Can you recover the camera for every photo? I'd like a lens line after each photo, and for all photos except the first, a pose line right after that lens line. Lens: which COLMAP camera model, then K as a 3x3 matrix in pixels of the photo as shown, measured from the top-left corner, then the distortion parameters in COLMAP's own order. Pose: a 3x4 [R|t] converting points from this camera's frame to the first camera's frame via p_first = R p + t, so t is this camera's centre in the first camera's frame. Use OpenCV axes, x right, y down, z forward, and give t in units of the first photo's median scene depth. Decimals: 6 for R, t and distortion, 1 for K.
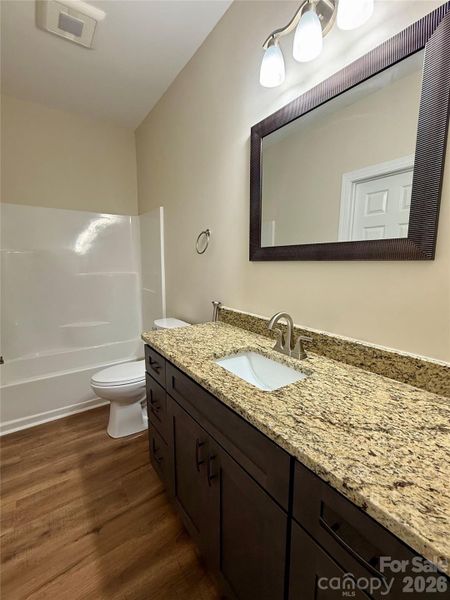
lens RADIAL K [[257.2, 0, 220.7], [0, 257.2, 301.4], [0, 0, 1]] dist [-0.001186, 0.000052]
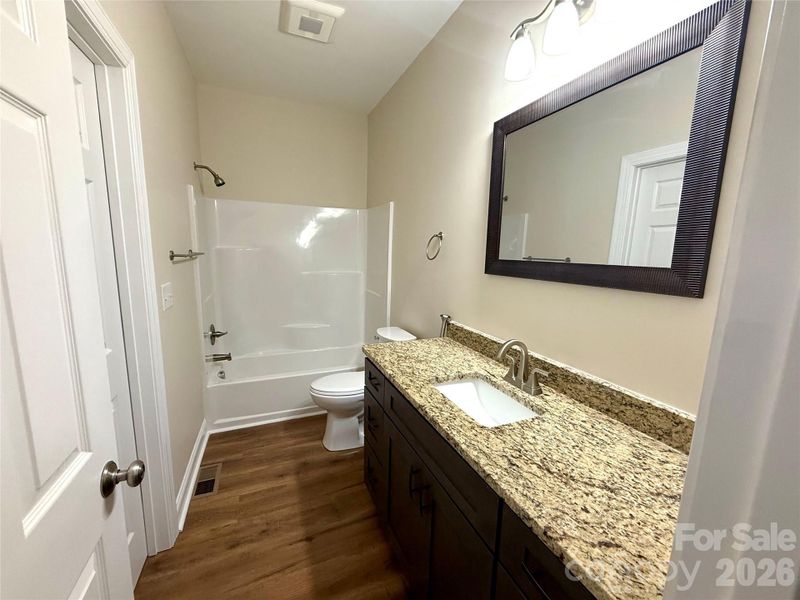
lens RADIAL K [[316.9, 0, 391.6], [0, 316.9, 296.3], [0, 0, 1]] dist [-0.001633, -0.000038]
pose [[0.975360, 0.053286, -0.214088, 0.045936], [-0.053906, 0.998542, 0.002944, -0.081156], [0.213932, 0.008669, 0.976810, -0.153004]]
